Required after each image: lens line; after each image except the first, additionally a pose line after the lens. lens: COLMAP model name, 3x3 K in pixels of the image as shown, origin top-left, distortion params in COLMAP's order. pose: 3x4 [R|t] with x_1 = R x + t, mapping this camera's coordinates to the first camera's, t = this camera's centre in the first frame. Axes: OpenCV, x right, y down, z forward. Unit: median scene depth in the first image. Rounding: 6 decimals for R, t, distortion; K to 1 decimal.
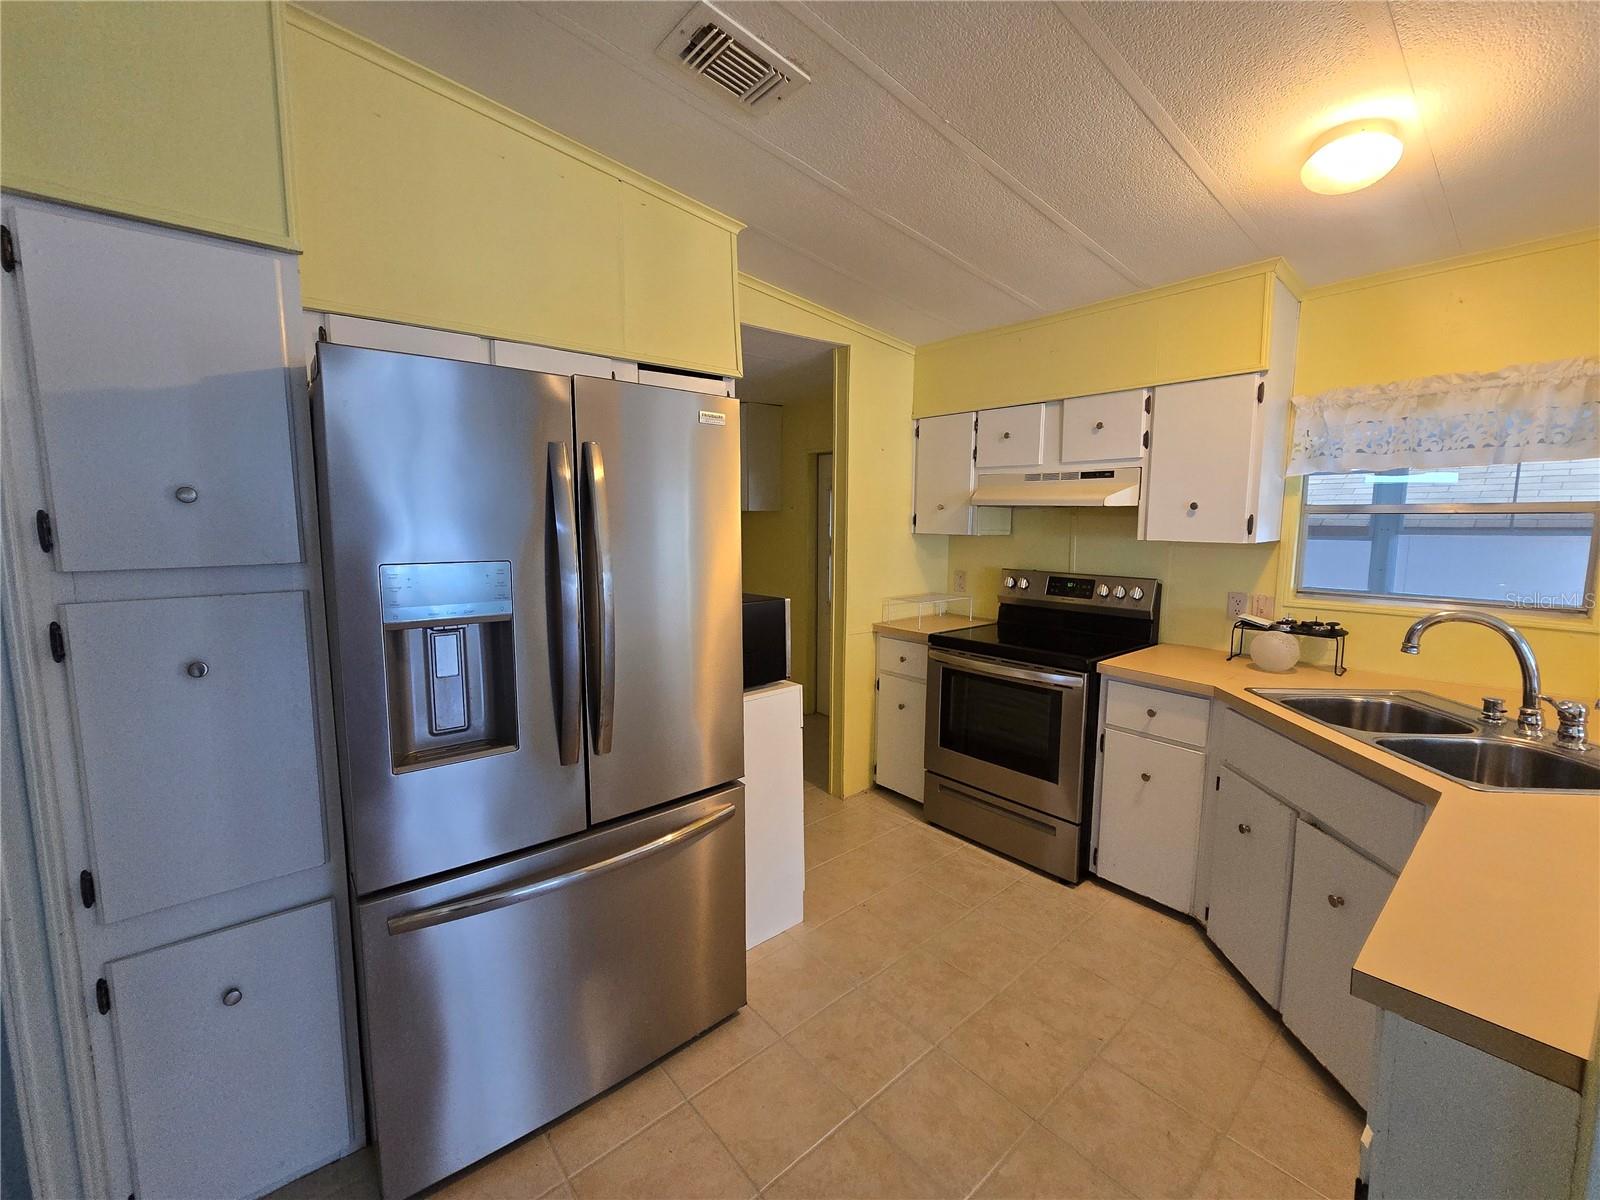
lens RADIAL K [[656.5, 0, 806.2], [0, 656.5, 599.6], [0, 0, 1]] dist [-0.003574, -0.000407]
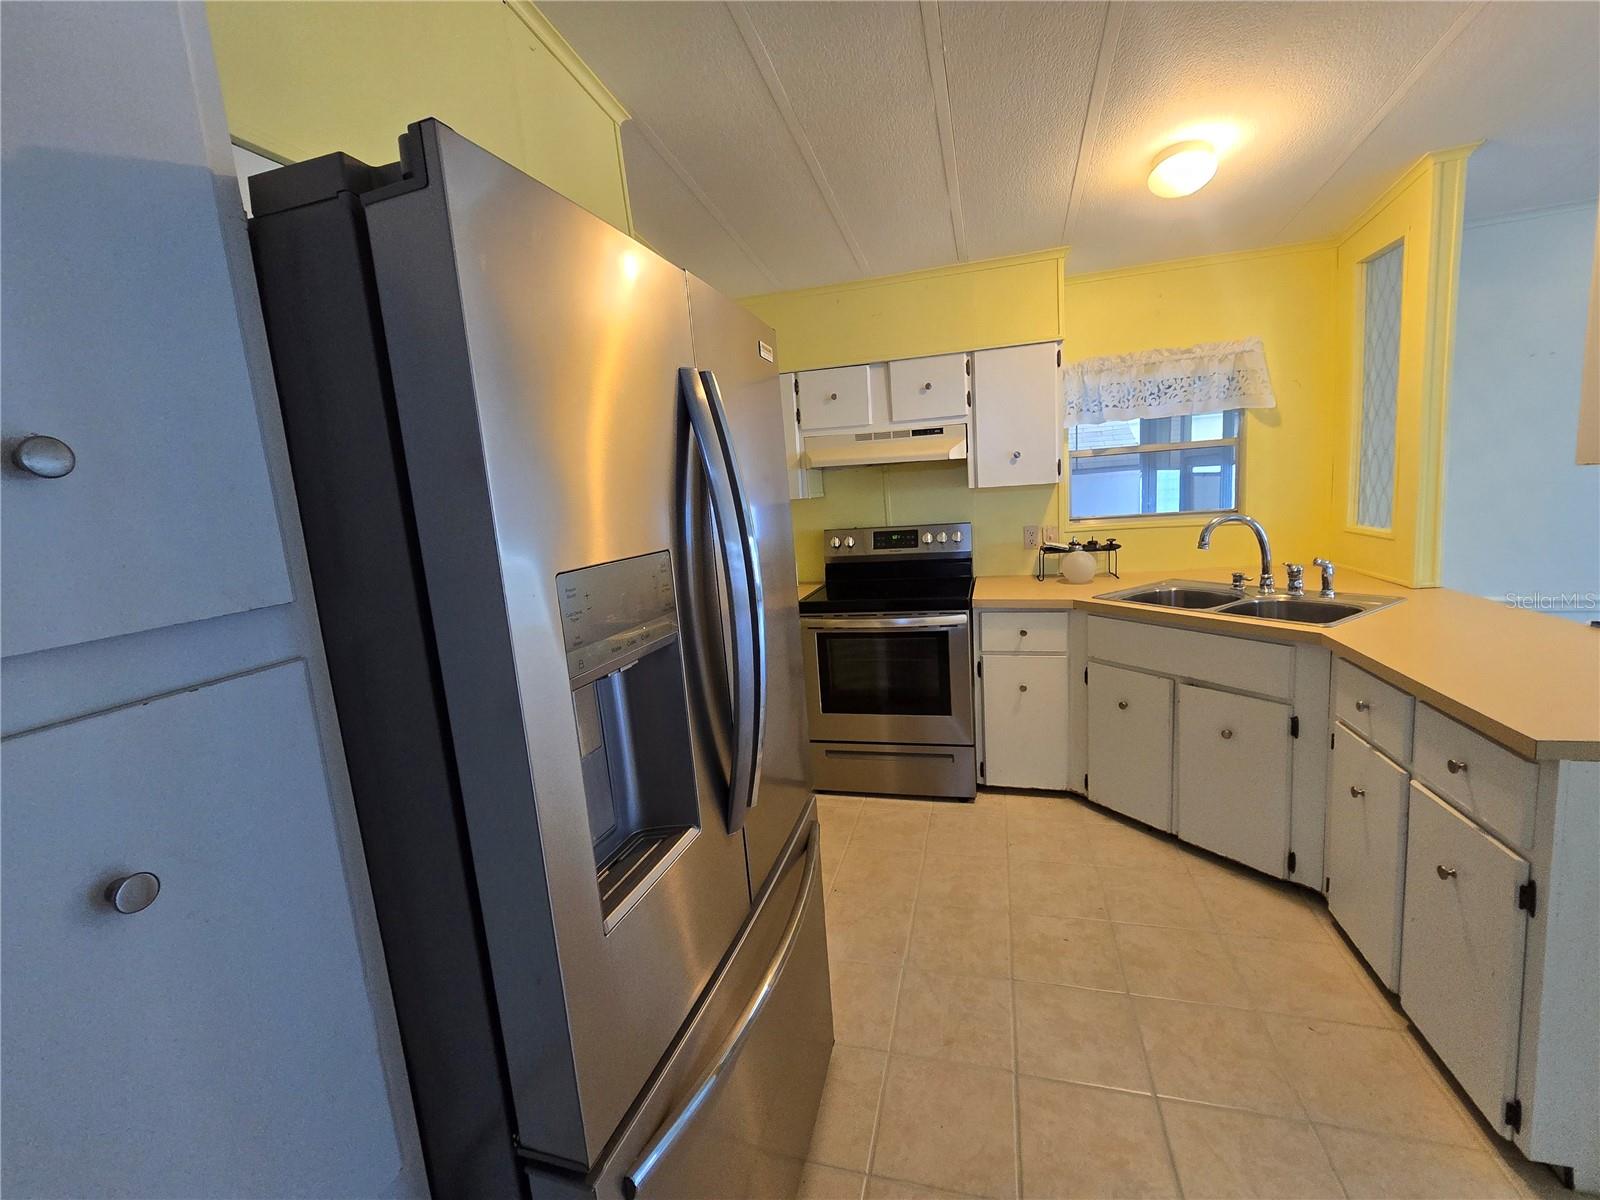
lens RADIAL K [[656.5, 0, 807.0], [0, 656.5, 596.3], [0, 0, 1]] dist [-0.003574, -0.000407]
pose [[0.827438, -0.154651, 0.539842, -0.382668], [0.142226, 0.987701, 0.064956, -0.020569], [-0.543248, 0.023032, 0.839256, 0.211560]]
